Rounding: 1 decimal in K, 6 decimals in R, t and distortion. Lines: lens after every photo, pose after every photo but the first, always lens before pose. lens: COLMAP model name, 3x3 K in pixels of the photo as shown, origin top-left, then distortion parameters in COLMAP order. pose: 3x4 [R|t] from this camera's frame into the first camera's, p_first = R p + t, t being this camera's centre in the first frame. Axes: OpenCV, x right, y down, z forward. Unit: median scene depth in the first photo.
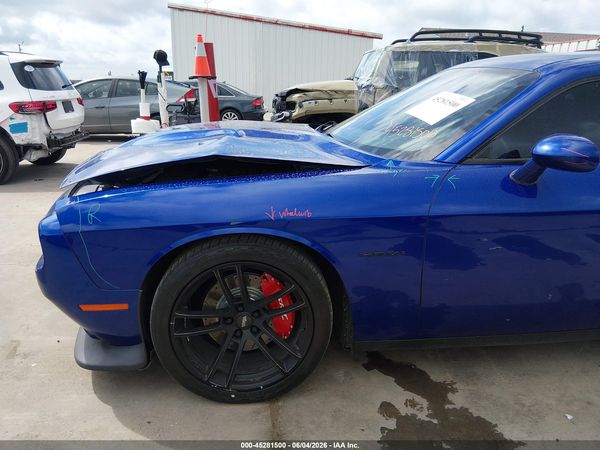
lens RADIAL K [[497.2, 0, 287.1], [0, 497.2, 210.2], [0, 0, 1]] dist [-0.002777, -0.043242]
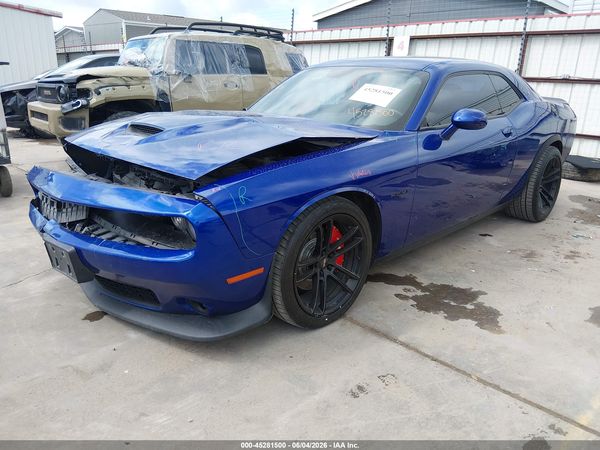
lens RADIAL K [[497.2, 0, 316.4], [0, 497.2, 218.0], [0, 0, 1]] dist [-0.002777, -0.043242]
pose [[0.740502, -0.177133, 0.648291, -0.323285], [0.144482, 0.984044, 0.103838, -0.010766], [-0.656340, 0.016774, 0.754279, 0.007019]]
